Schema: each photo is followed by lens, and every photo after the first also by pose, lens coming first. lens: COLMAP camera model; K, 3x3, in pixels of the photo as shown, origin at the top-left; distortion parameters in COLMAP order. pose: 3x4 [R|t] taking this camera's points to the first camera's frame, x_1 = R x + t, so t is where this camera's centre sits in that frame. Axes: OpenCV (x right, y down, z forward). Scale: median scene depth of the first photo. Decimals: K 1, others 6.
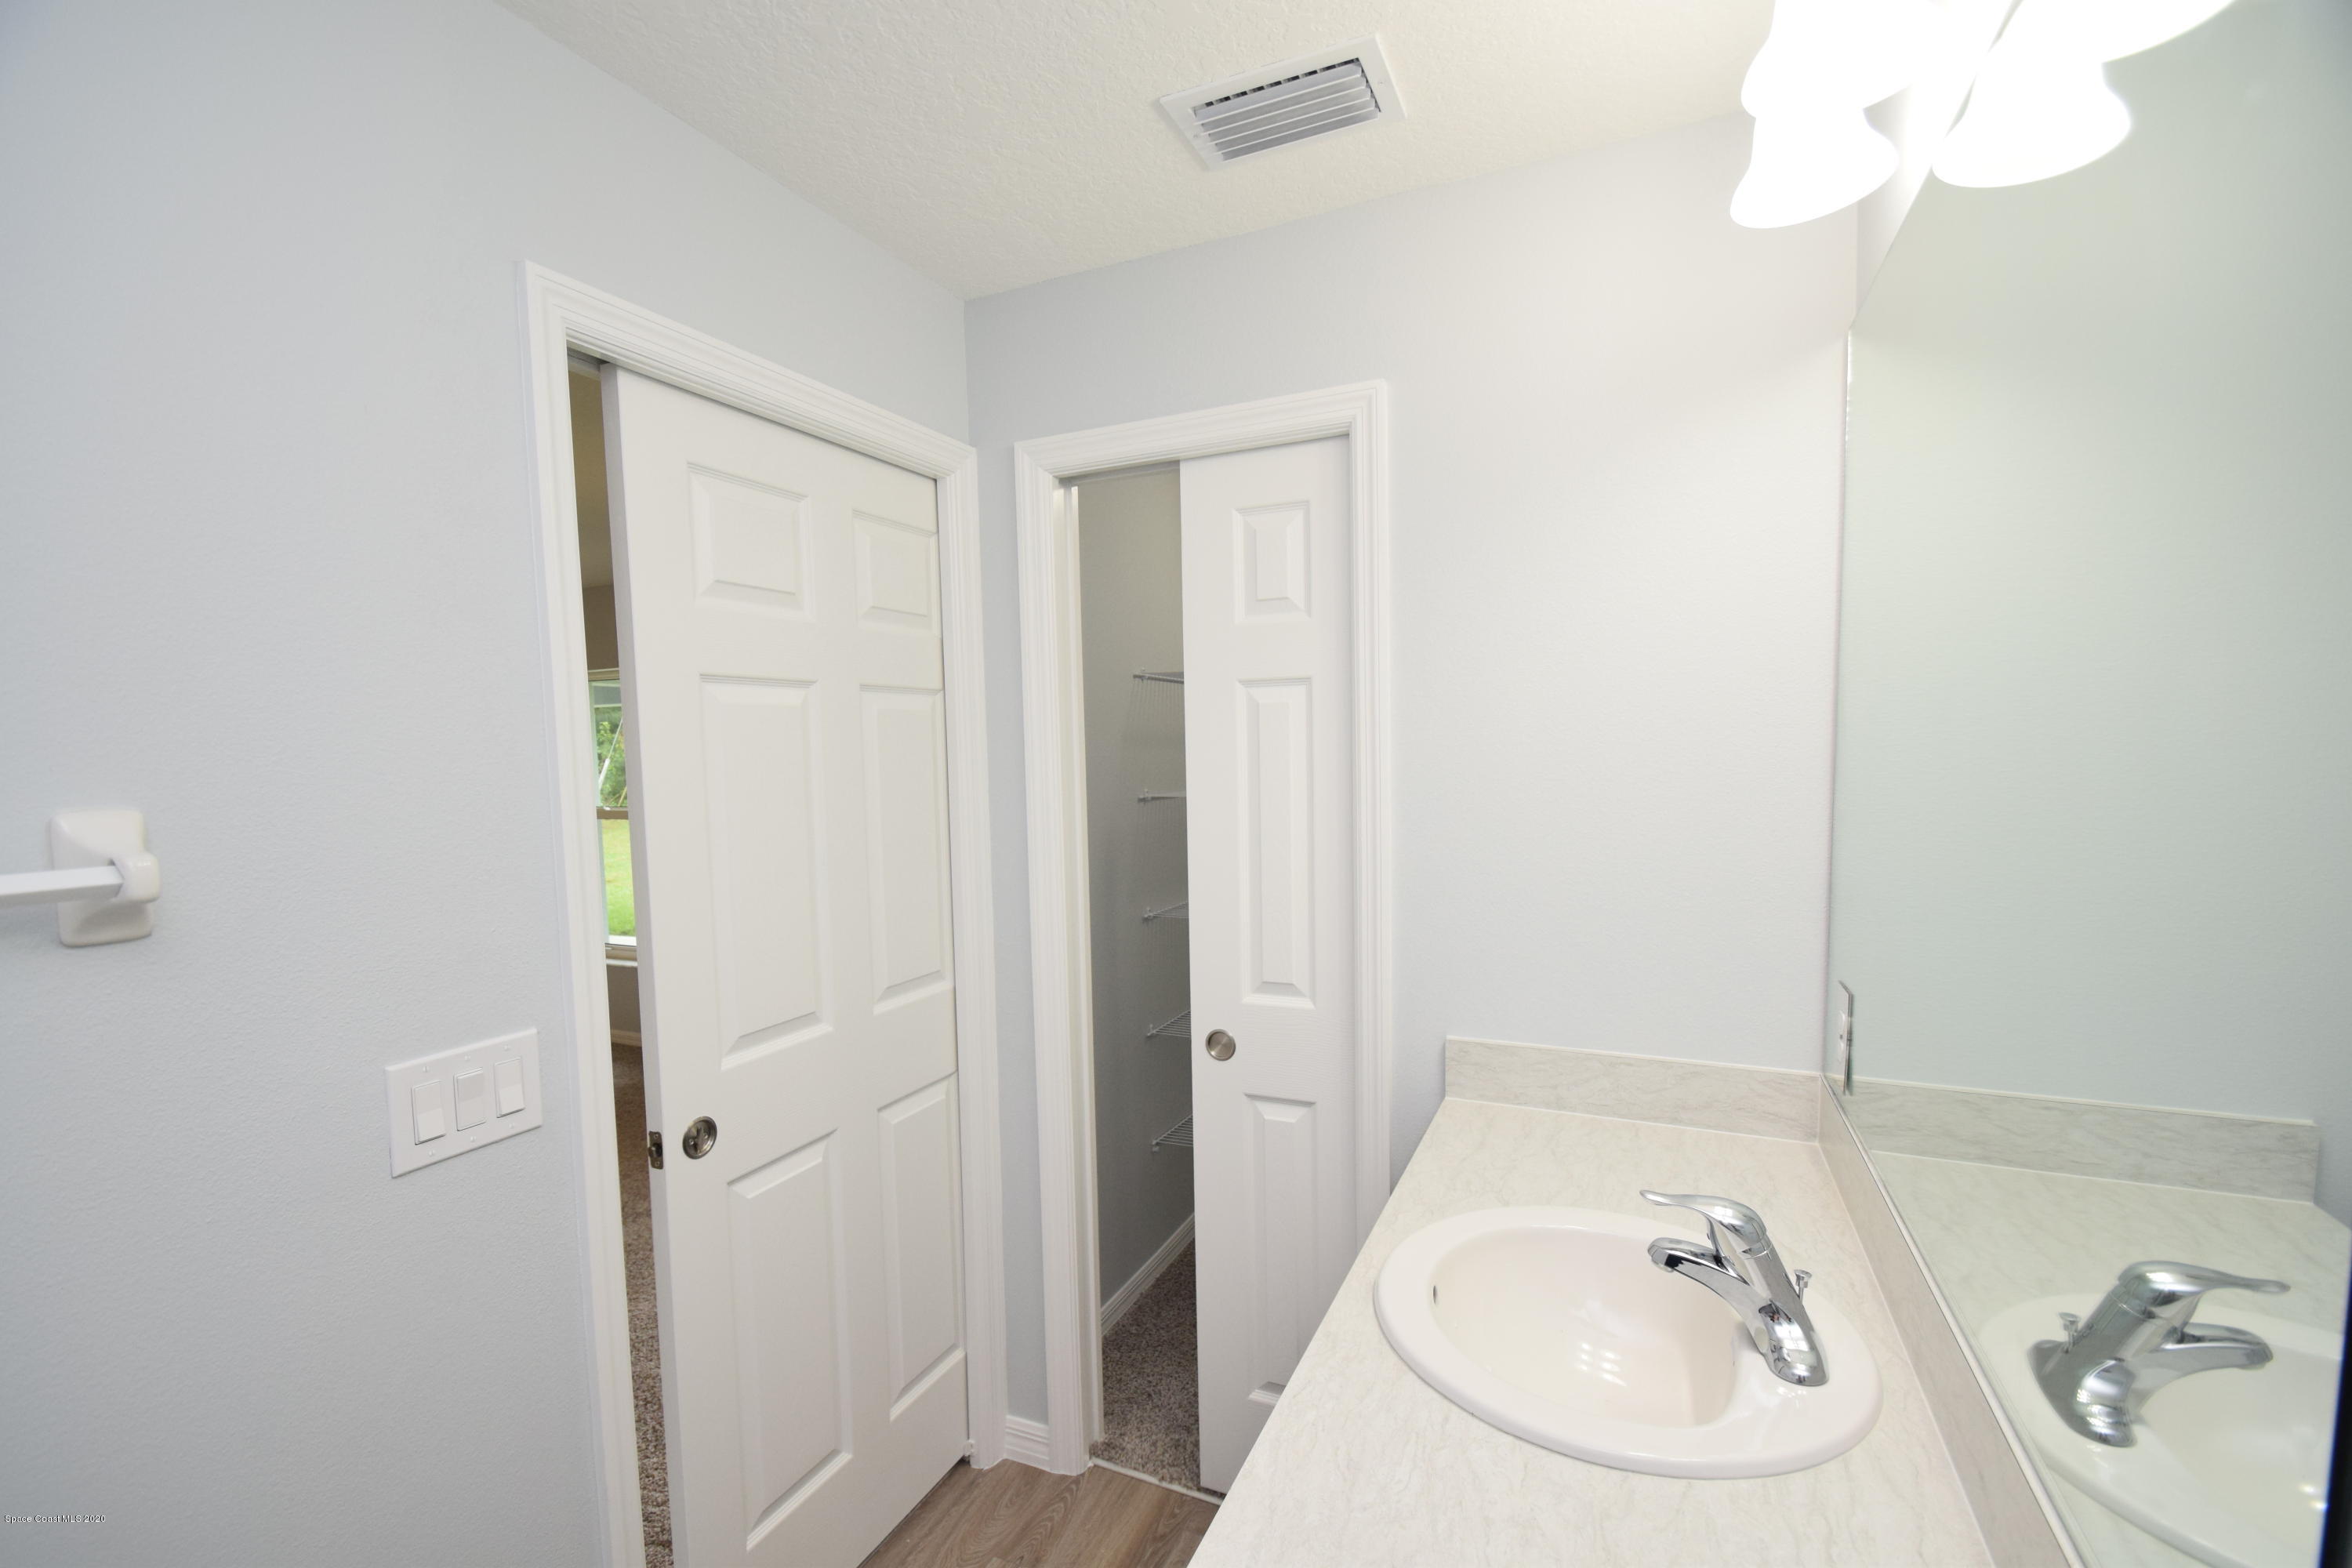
lens RADIAL K [[1026.1, 0, 1186.1], [0, 1026.1, 808.3], [0, 0, 1]] dist [0.014287, -0.016753]
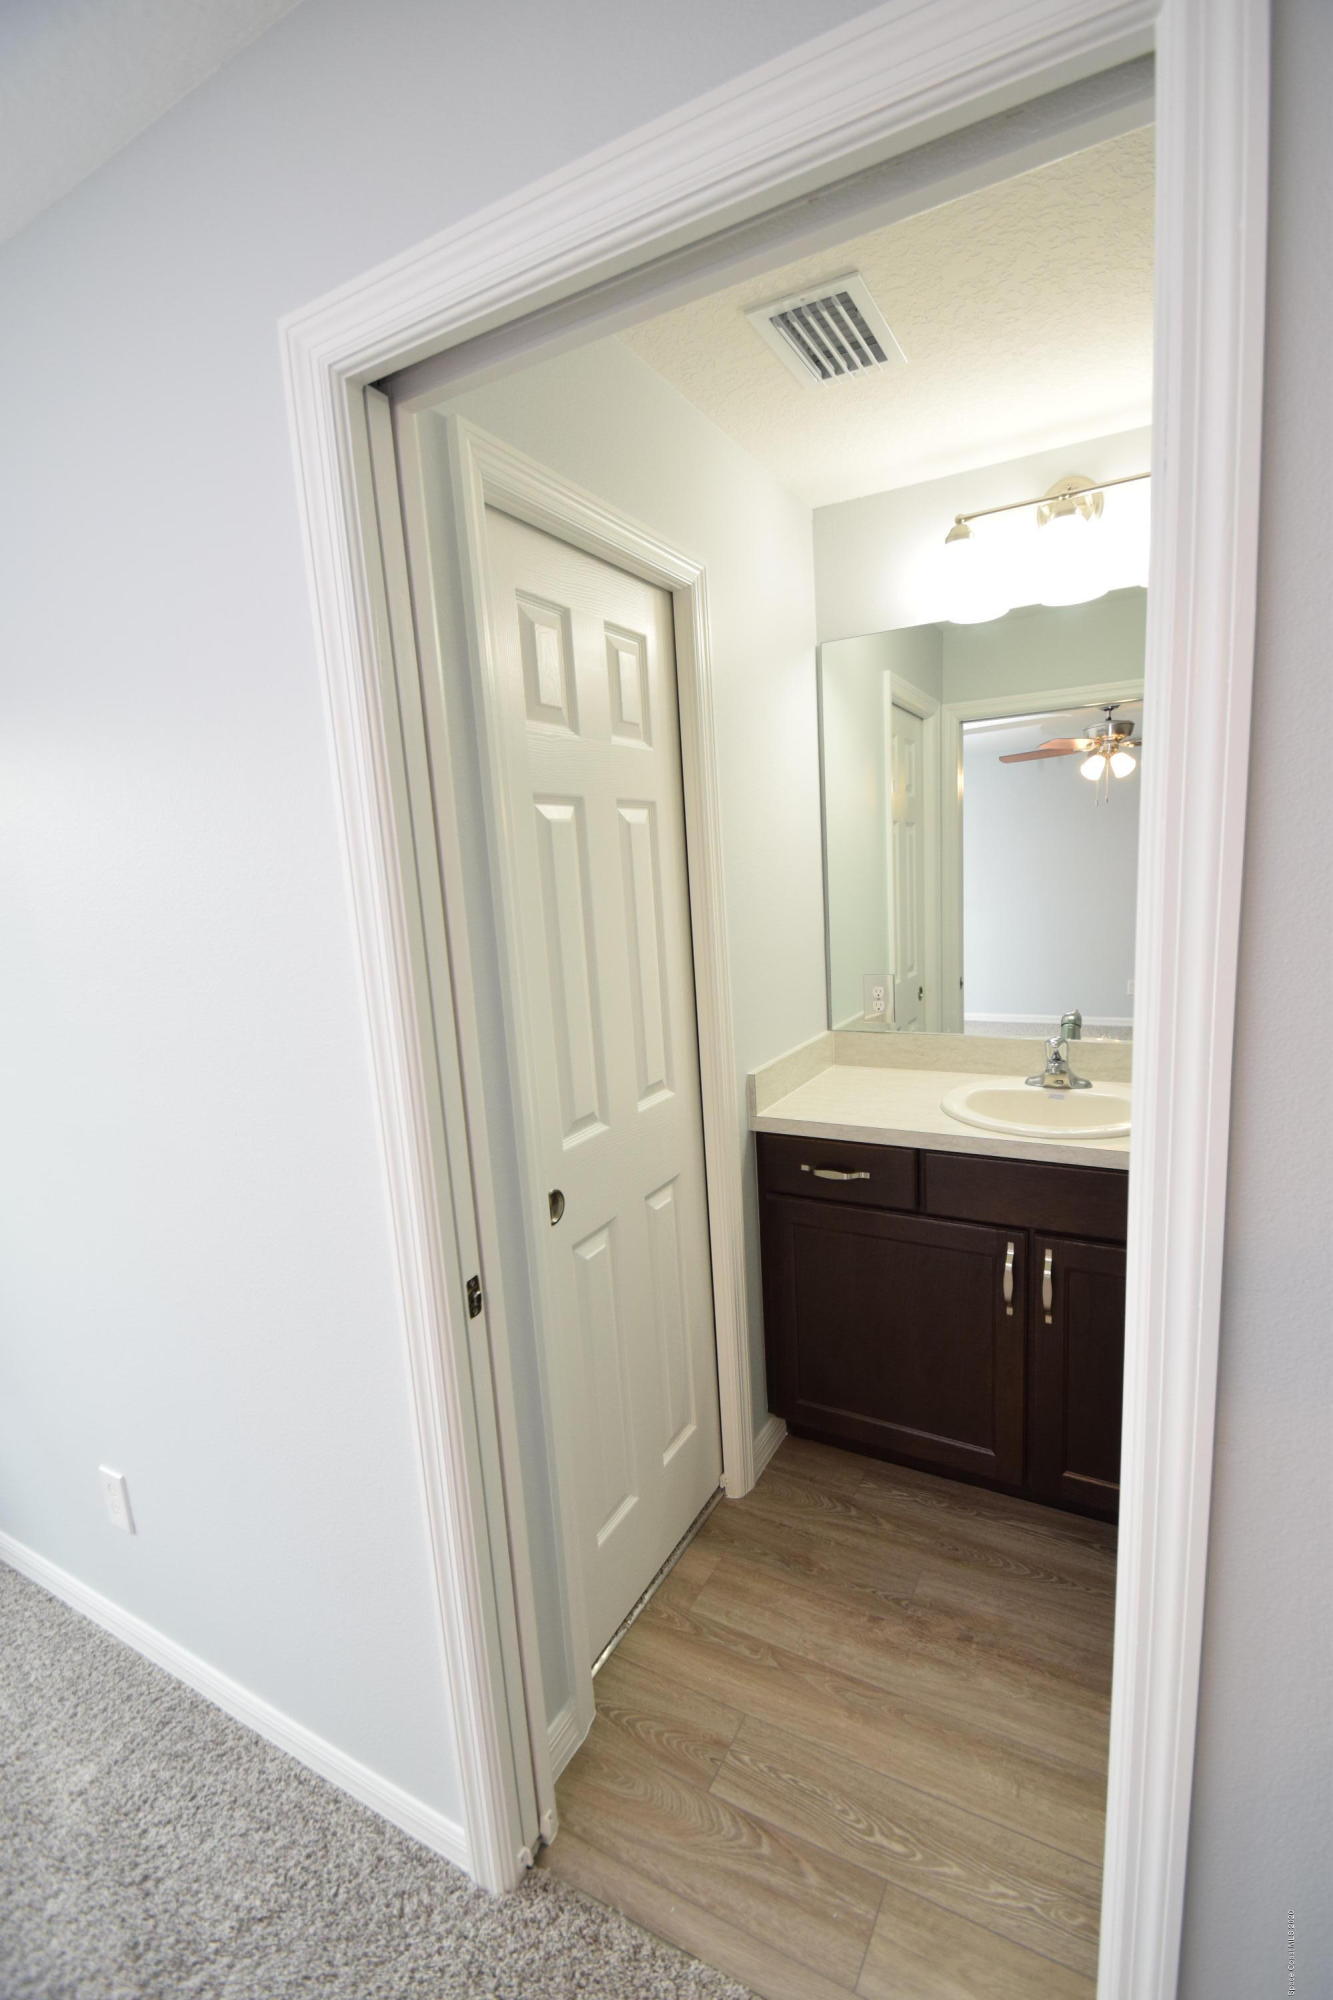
lens RADIAL K [[872.5, 0, 705.2], [0, 872.5, 992.7], [0, 0, 1]] dist [0.014287, -0.016753]
pose [[0.062901, -0.133962, 0.988988, -0.930449], [0.099852, 0.986823, 0.127318, -0.044339], [-0.993012, 0.090744, 0.075448, 0.990559]]
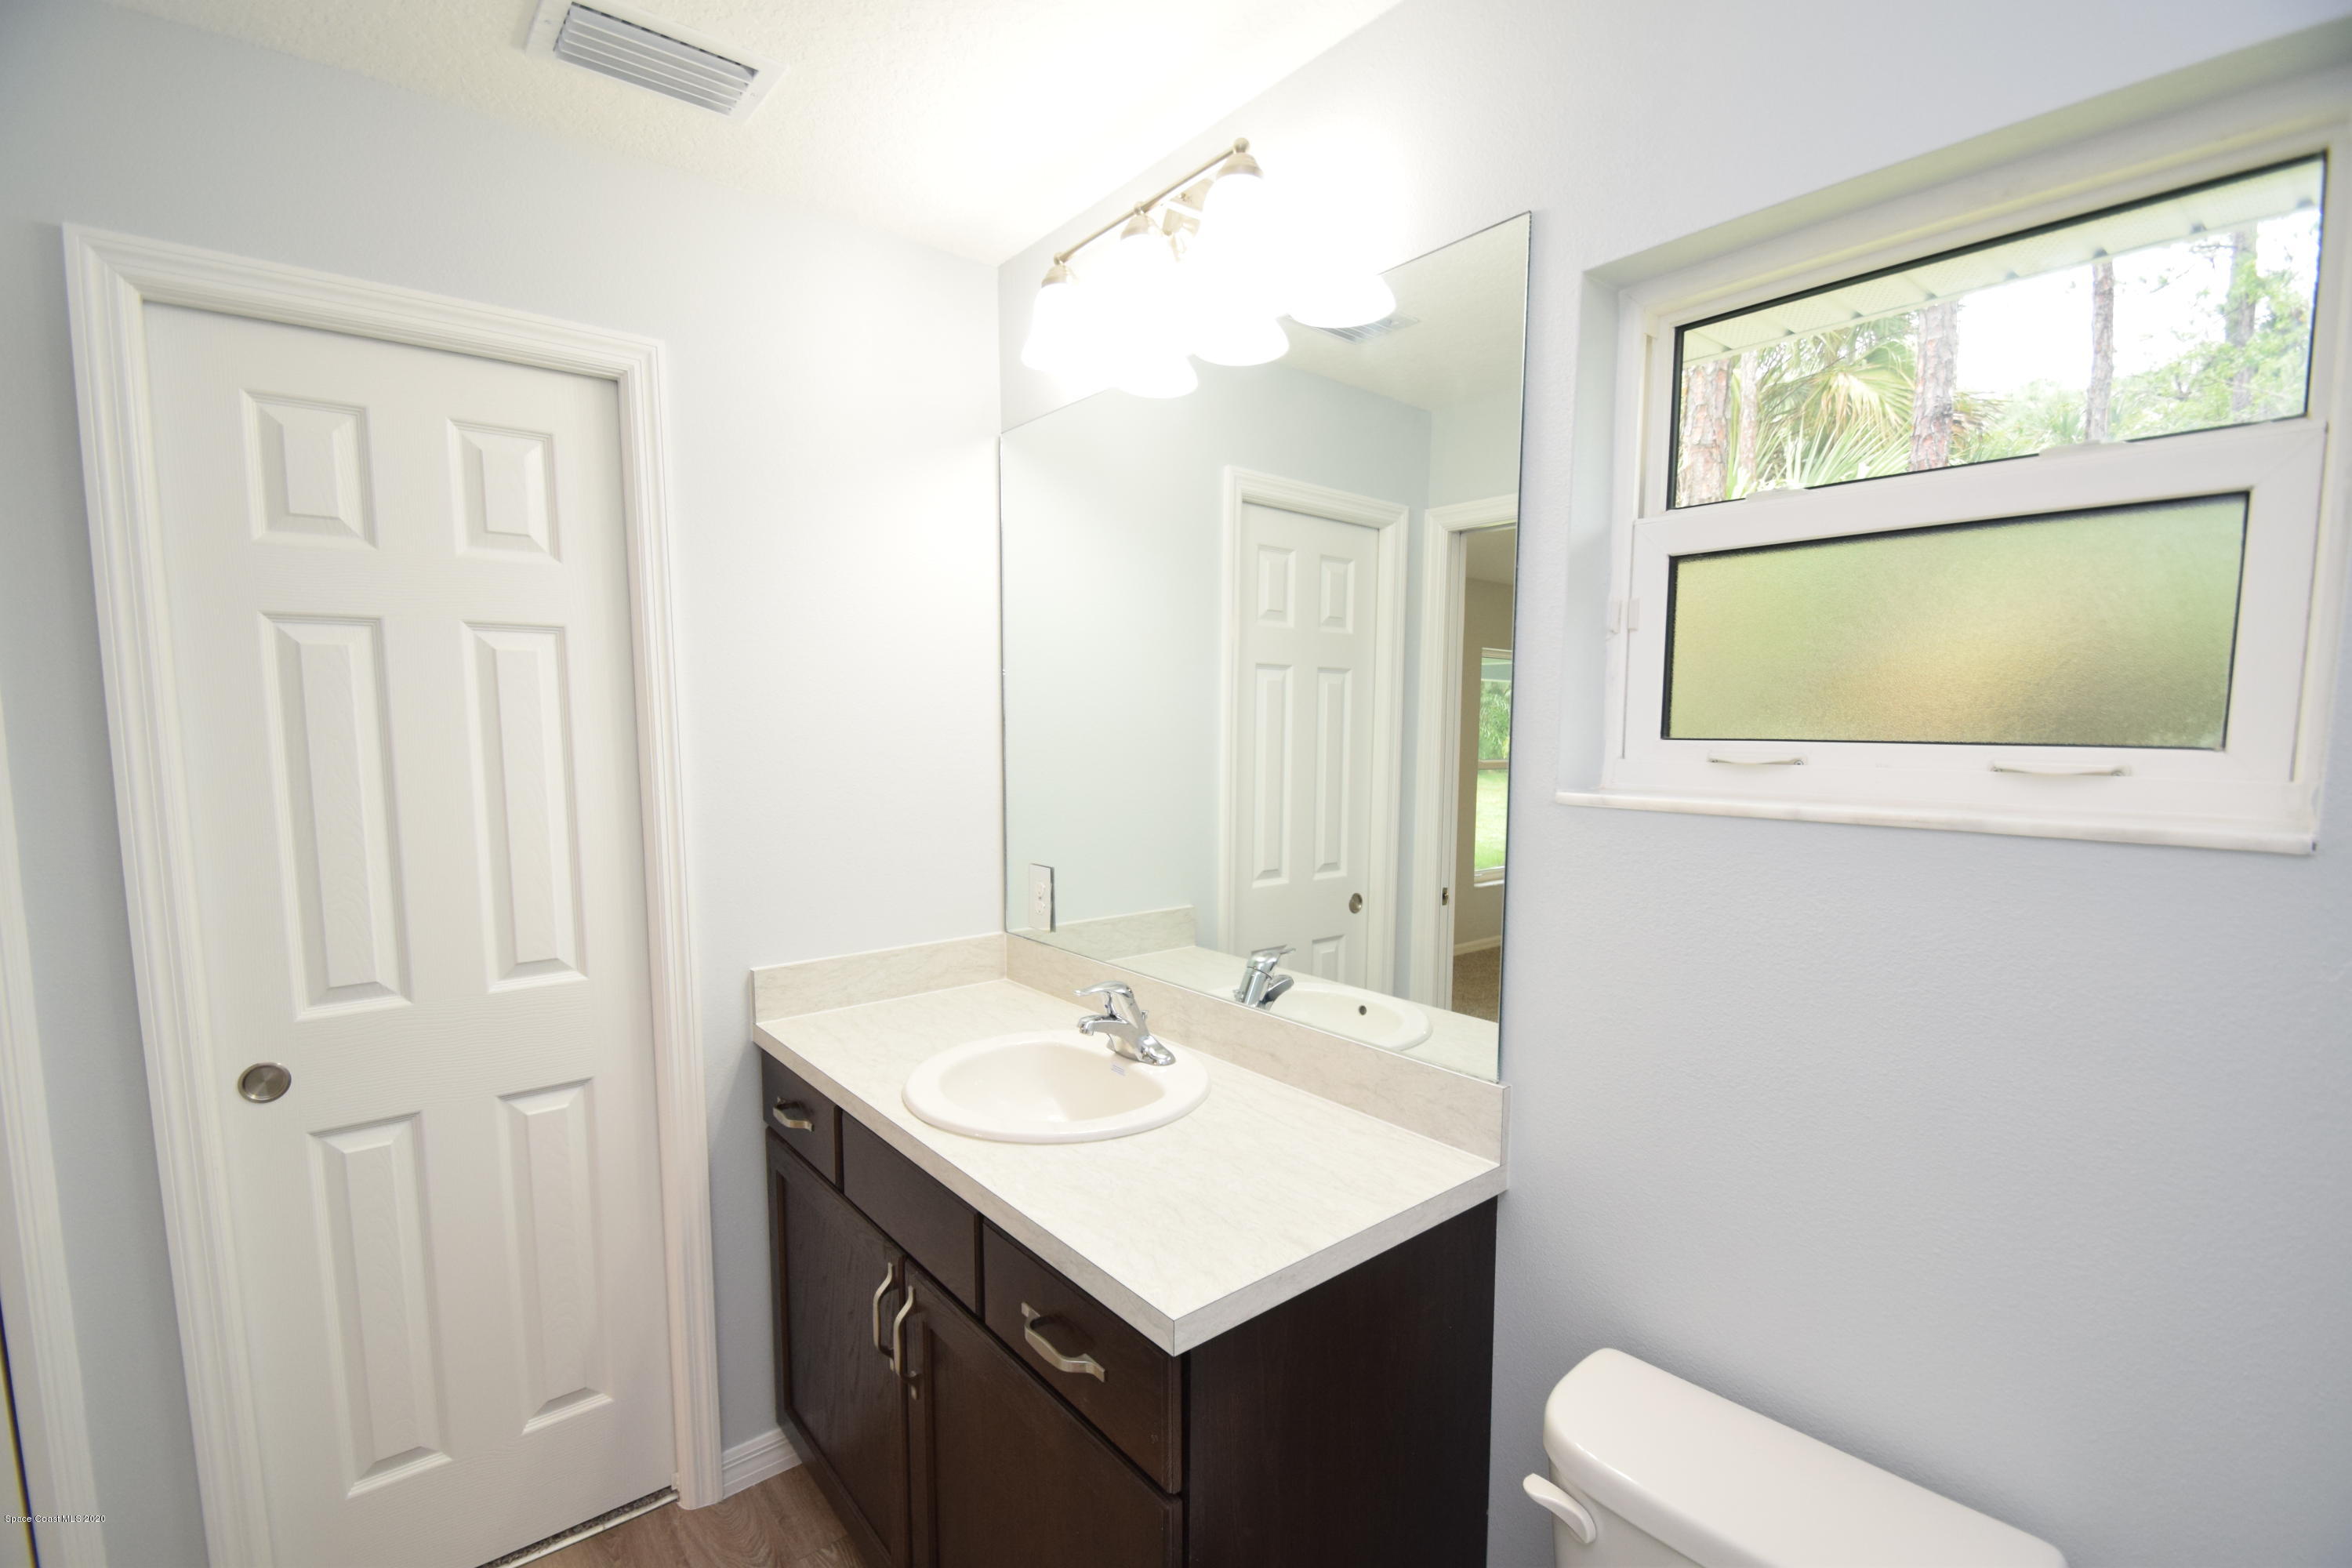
lens RADIAL K [[1026.1, 0, 1179.2], [0, 1026.1, 798.5], [0, 0, 1]] dist [0.014287, -0.016753]
pose [[0.435726, -0.054980, 0.898398, -0.539733], [0.034922, 0.998414, 0.044163, 0.006495], [-0.899401, 0.012131, 0.436955, 0.105236]]
